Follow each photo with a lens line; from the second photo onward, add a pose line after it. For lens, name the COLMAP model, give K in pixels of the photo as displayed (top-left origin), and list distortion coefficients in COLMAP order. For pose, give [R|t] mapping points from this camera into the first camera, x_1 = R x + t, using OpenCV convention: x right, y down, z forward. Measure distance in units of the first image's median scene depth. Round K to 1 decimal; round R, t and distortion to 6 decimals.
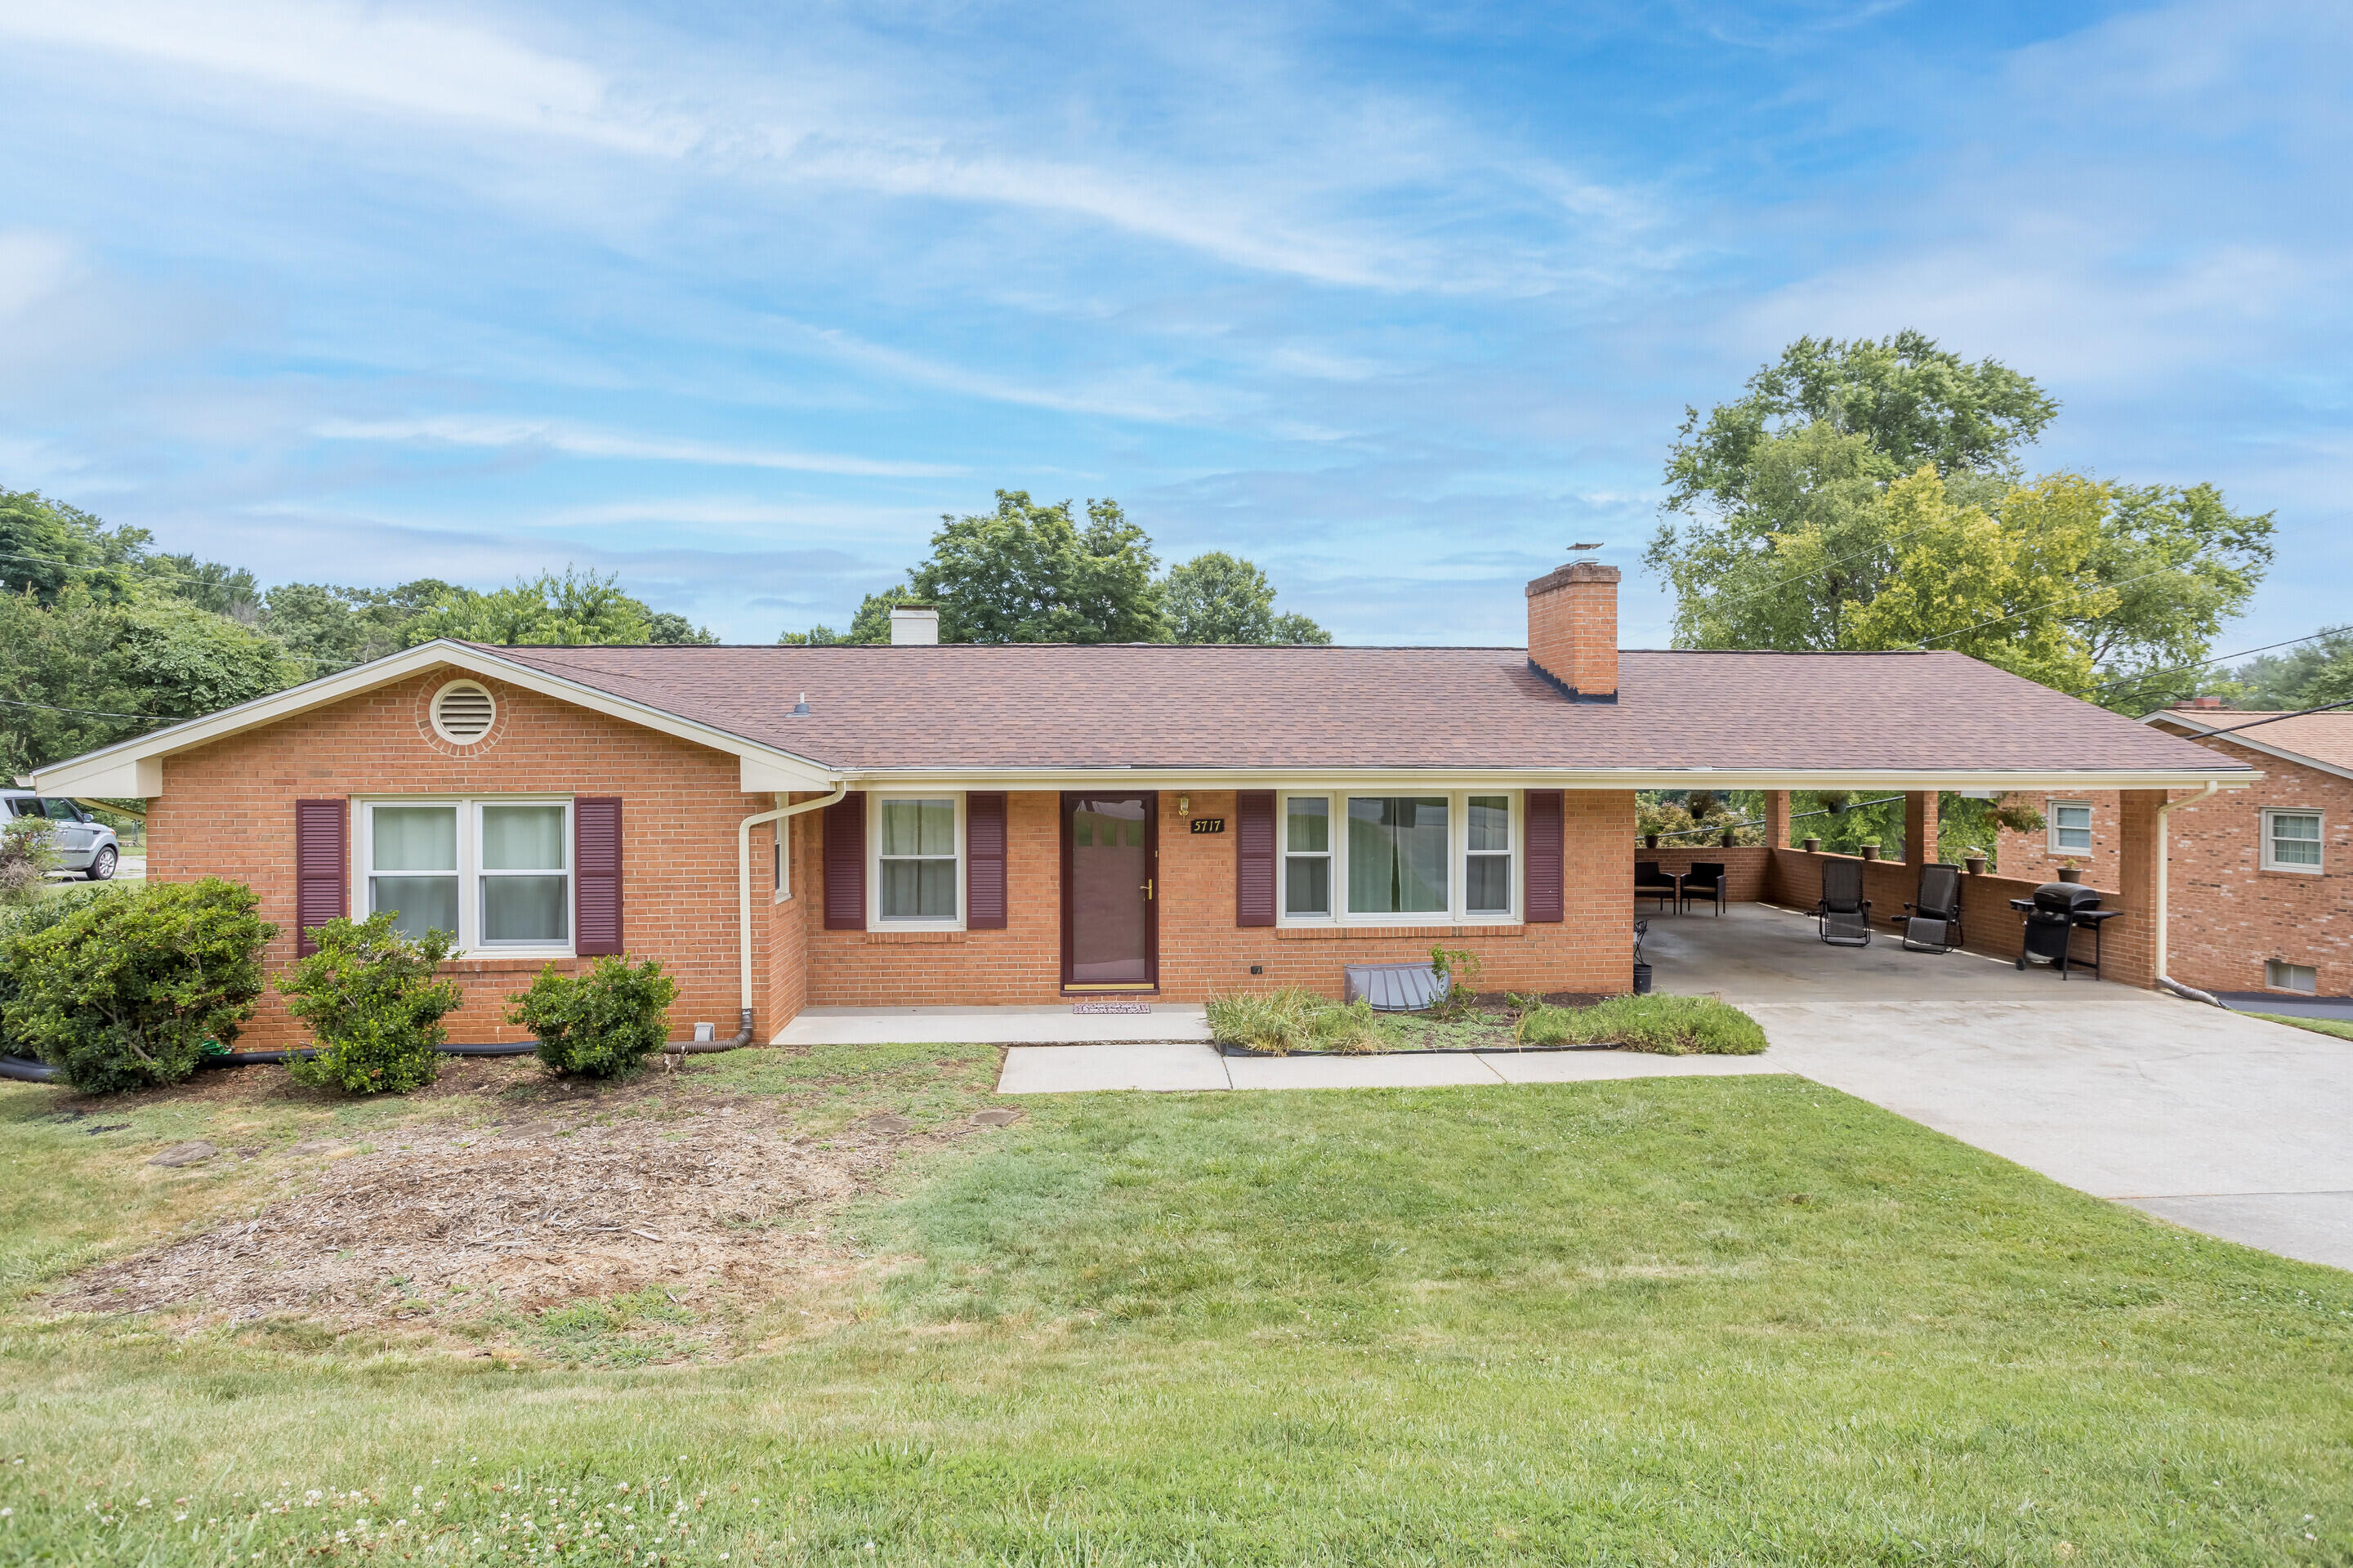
lens RADIAL K [[1333.3, 0, 1176.5], [0, 1333.3, 784.0], [0, 0, 1]] dist [-0.056073, 0.043028]
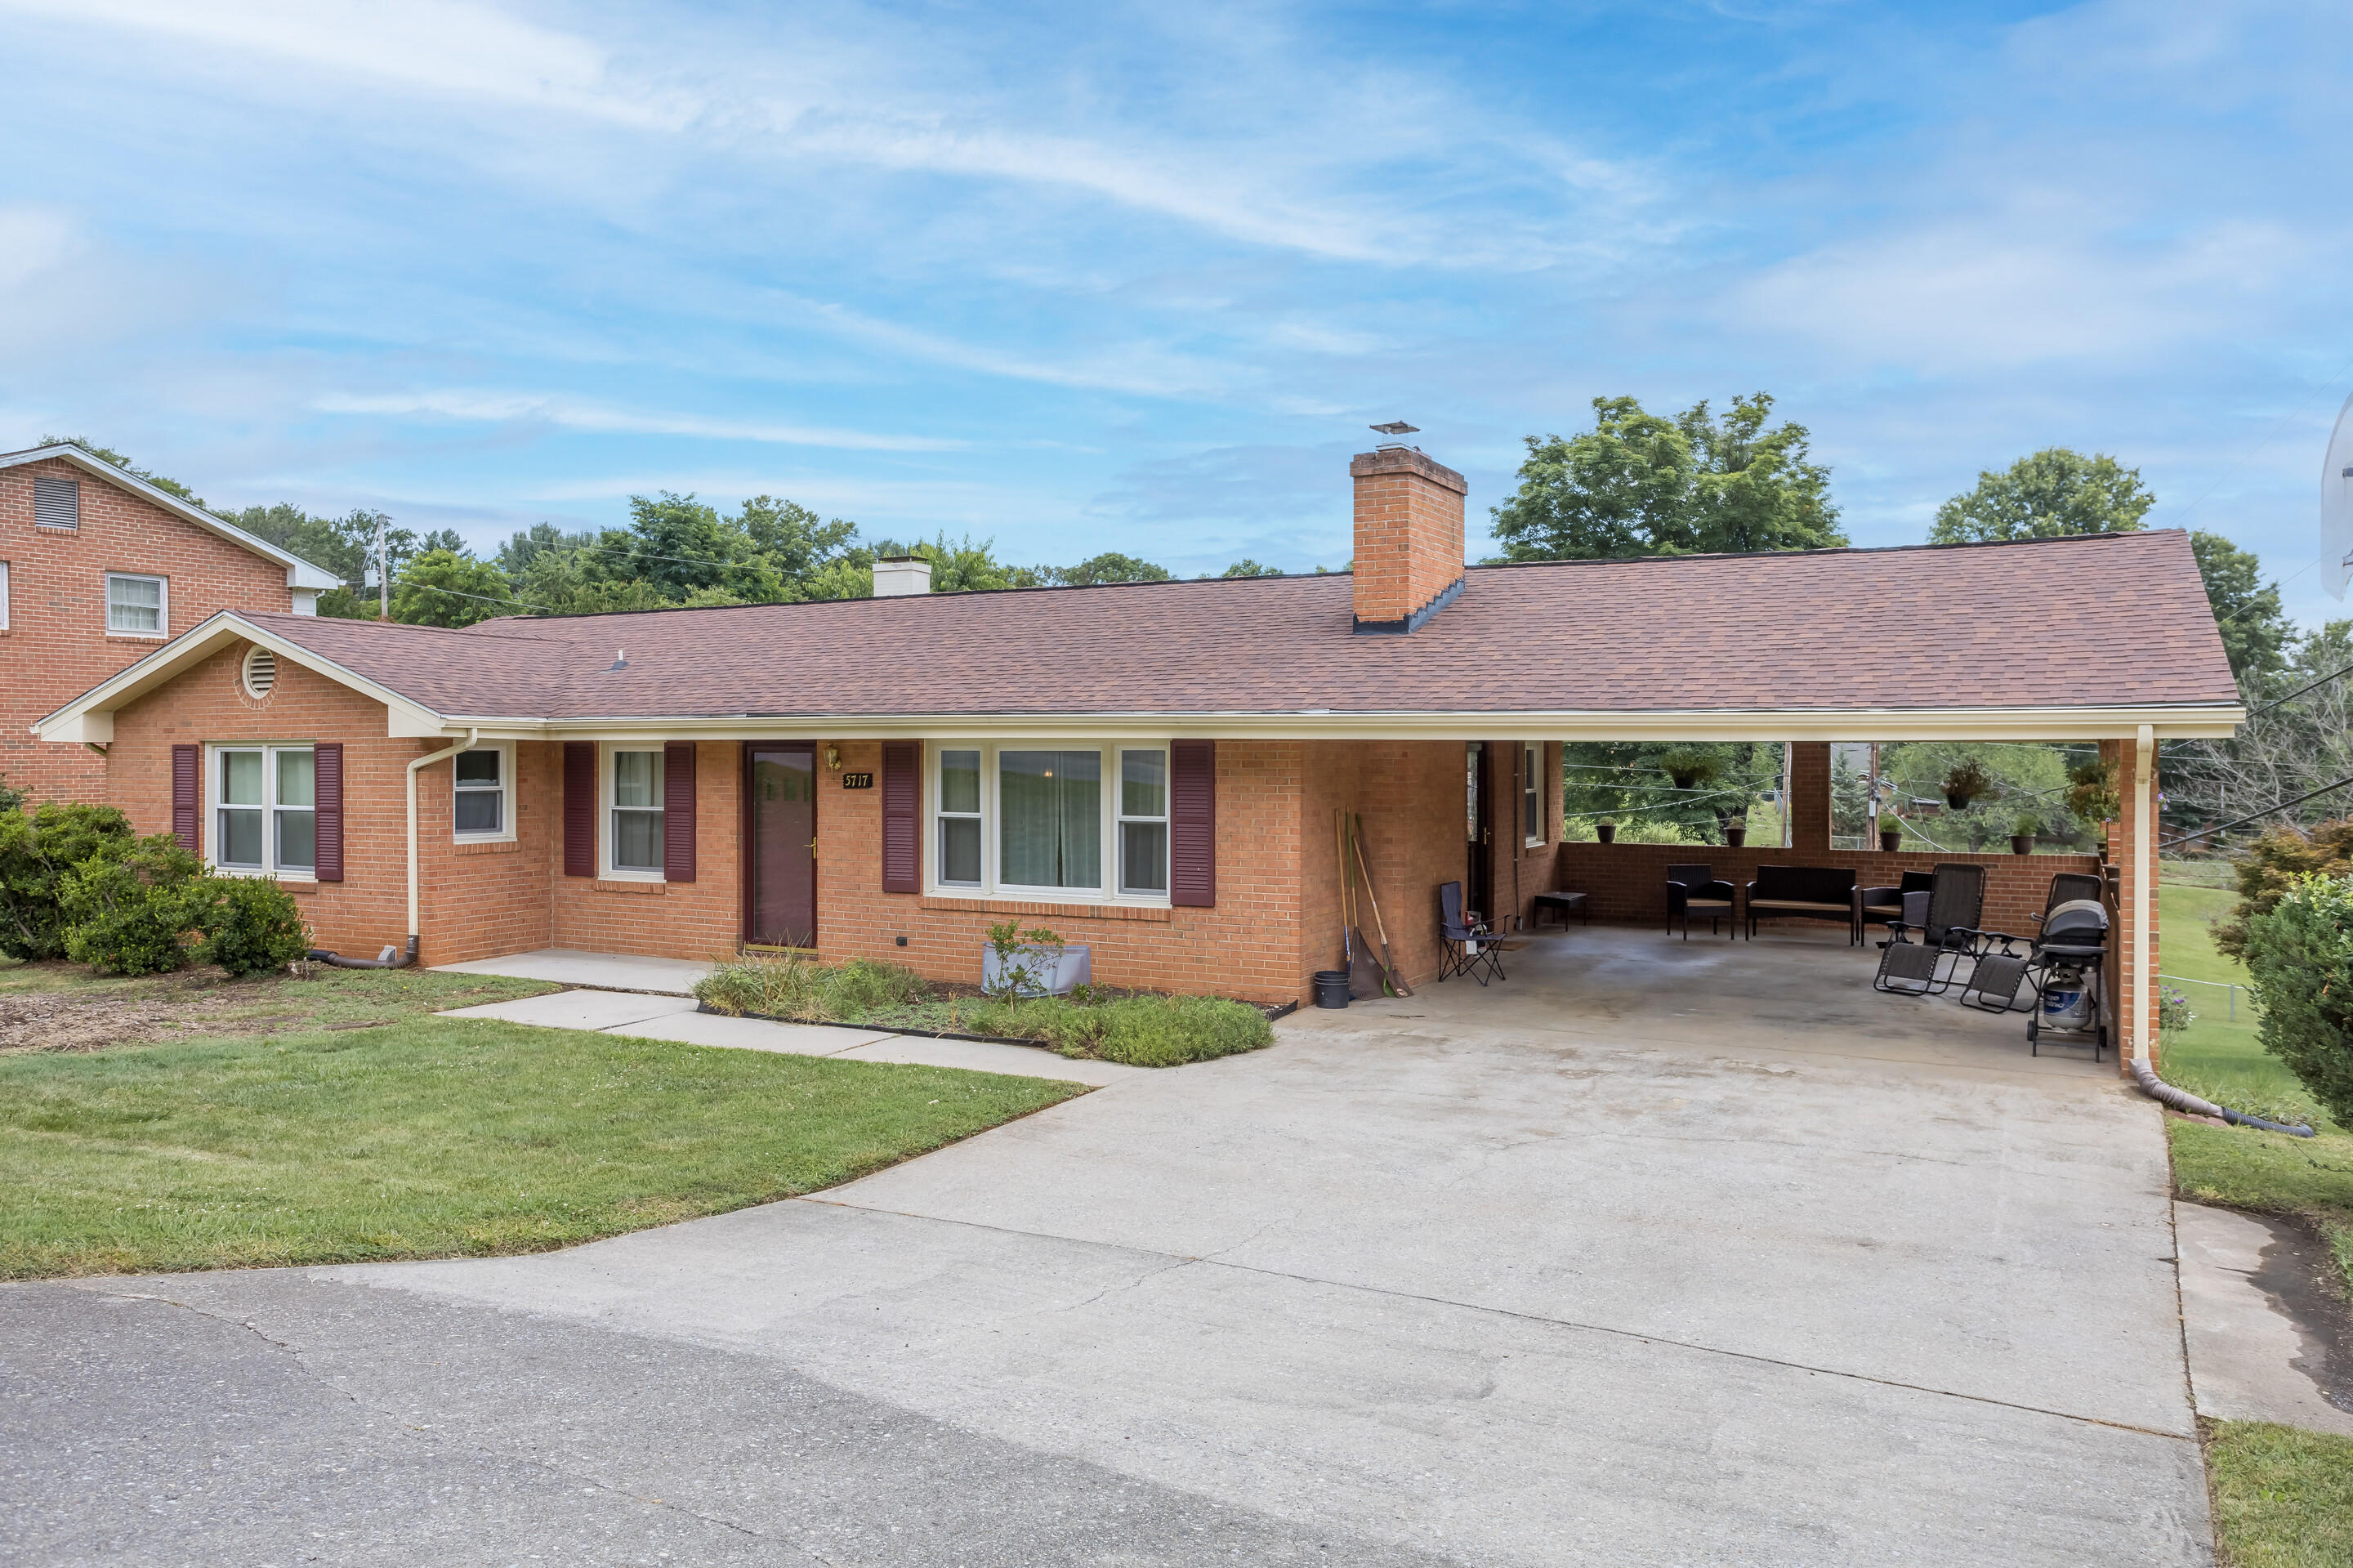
lens RADIAL K [[1680.2, 0, 1174.7], [0, 1680.2, 794.7], [0, 0, 1]] dist [-0.017436, 0.000639]
pose [[0.849578, 0.015776, -0.527227, 0.815286], [-0.012616, 0.999874, 0.009591, 0.027084], [0.527312, -0.001497, 0.849670, 0.131899]]
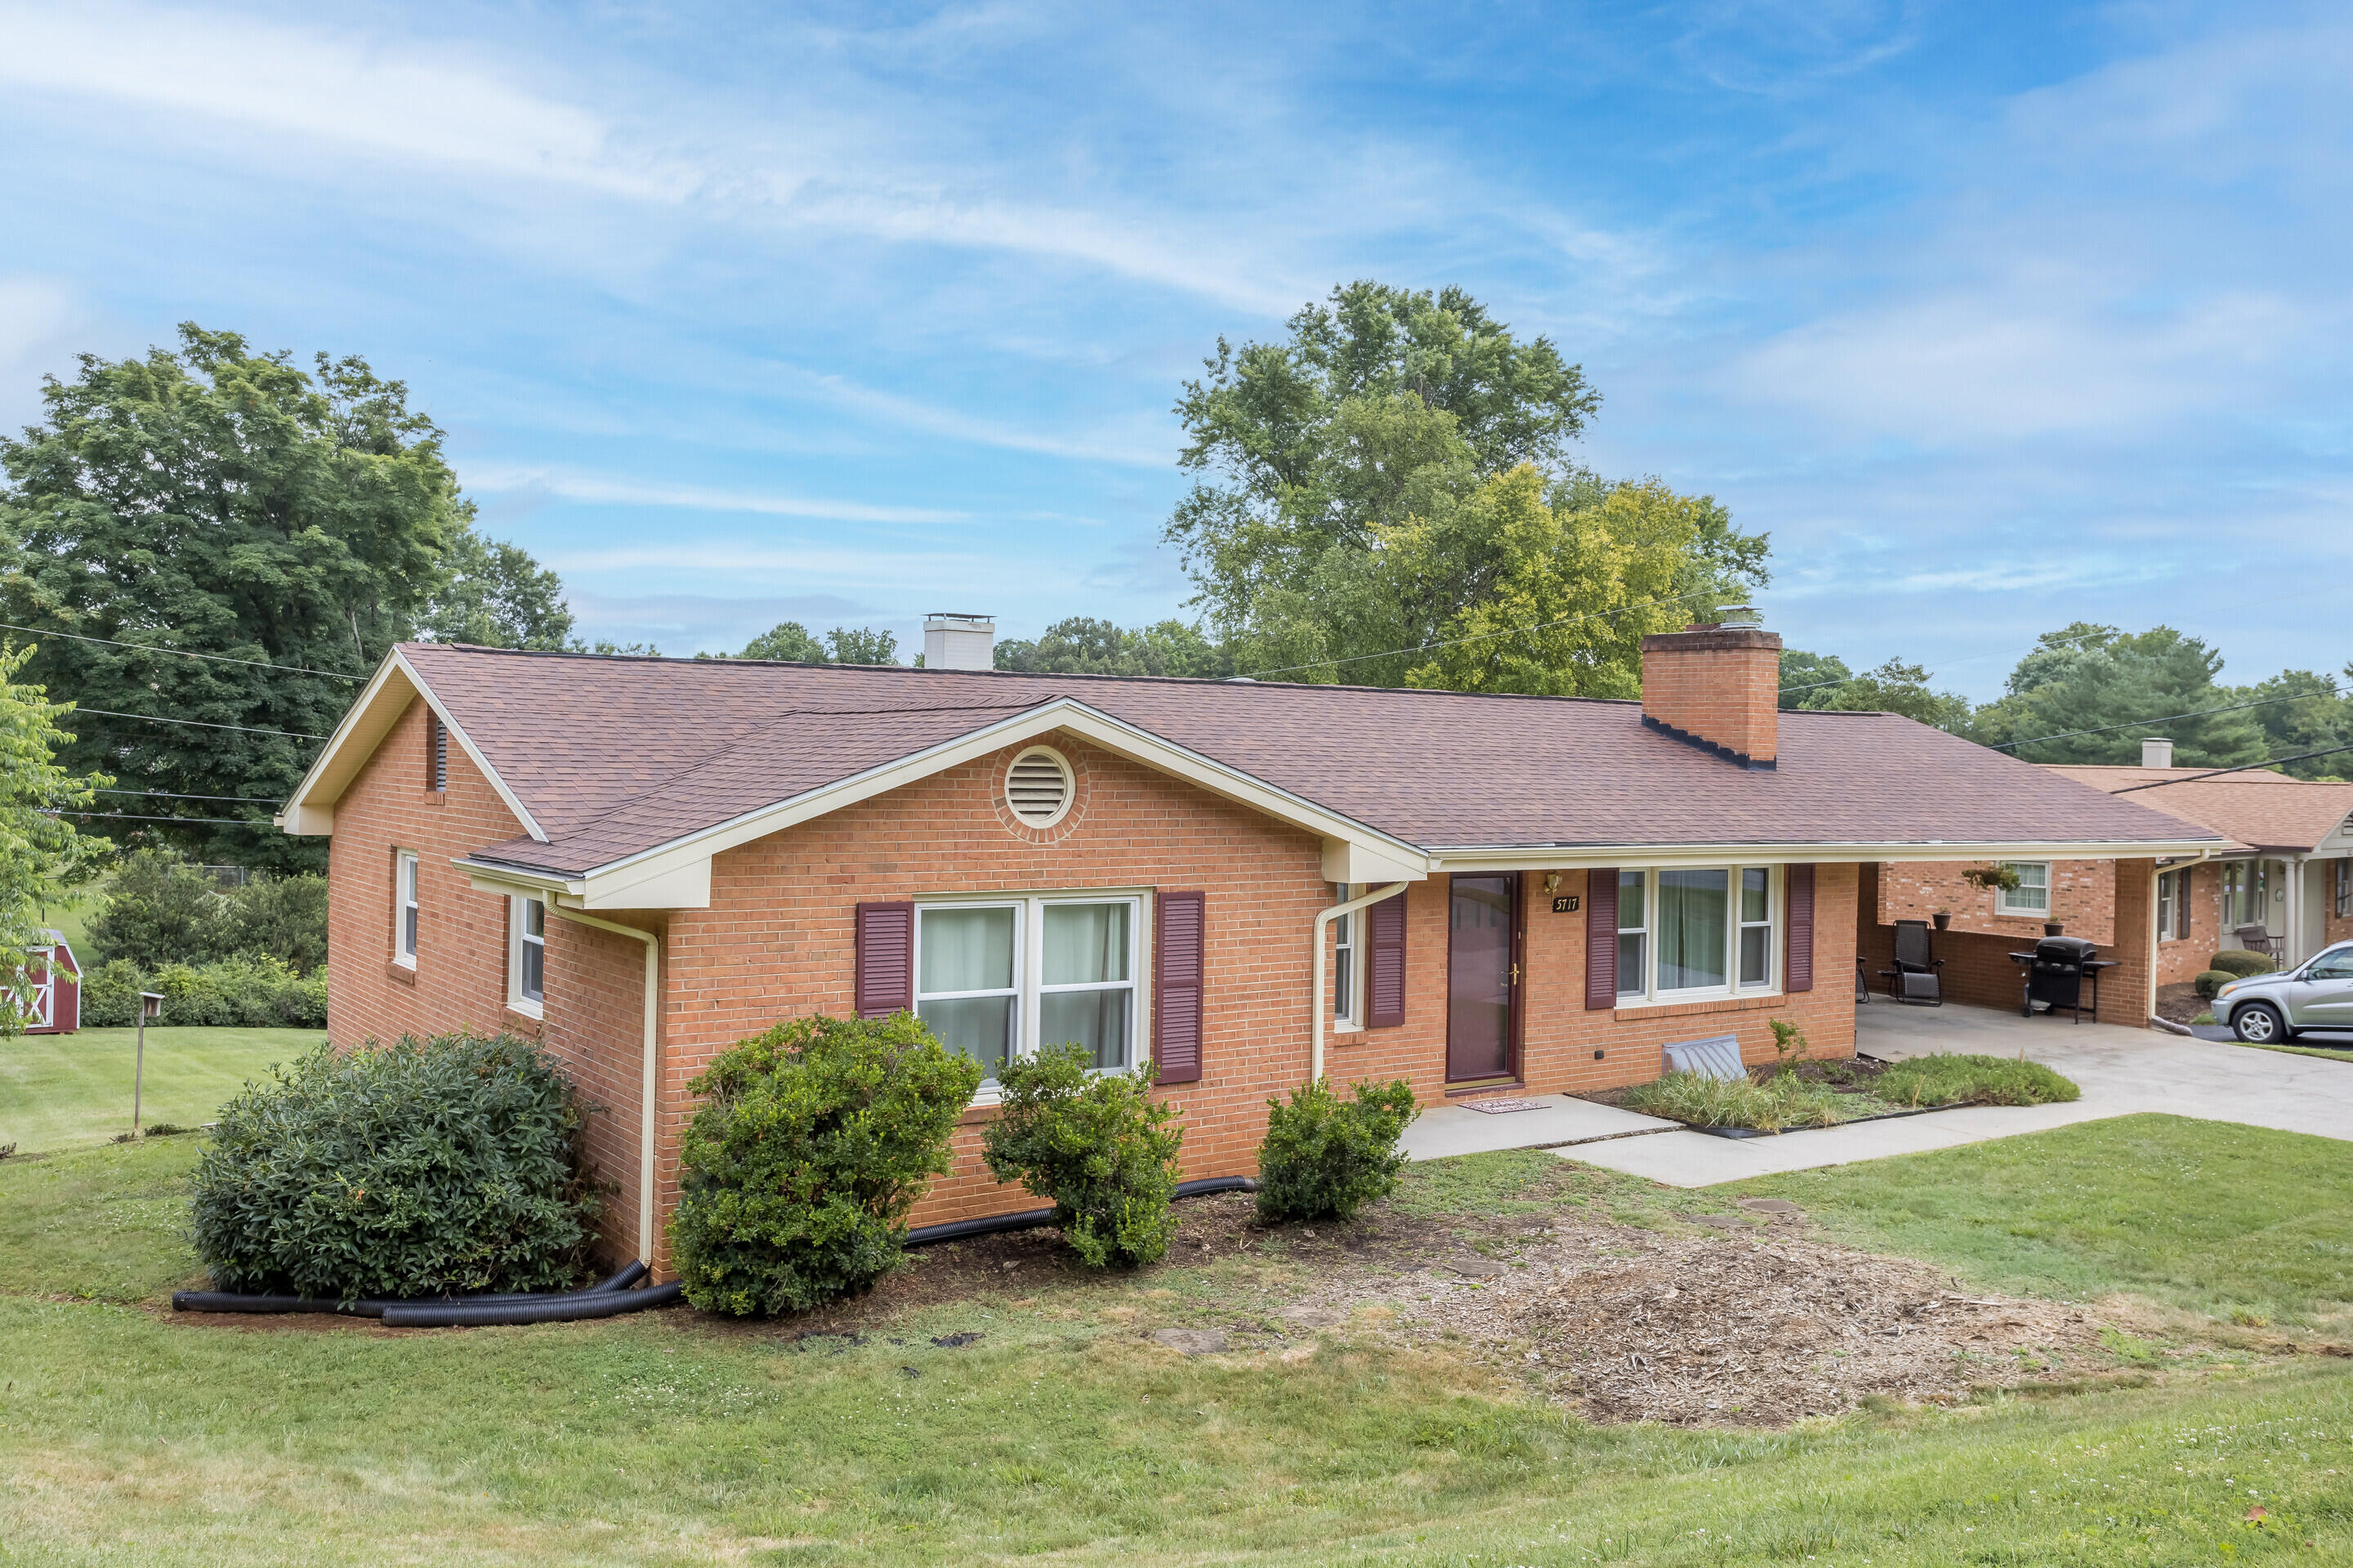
lens RADIAL K [[1963.3, 0, 1176.5], [0, 1963.3, 784.0], [0, 0, 1]] dist [-0.004717, 0.012453]
pose [[0.856957, 0.010426, 0.515282, -0.920258], [-0.009499, 0.999945, -0.004436, -0.044263], [-0.515300, -0.001093, 0.857009, -0.042367]]
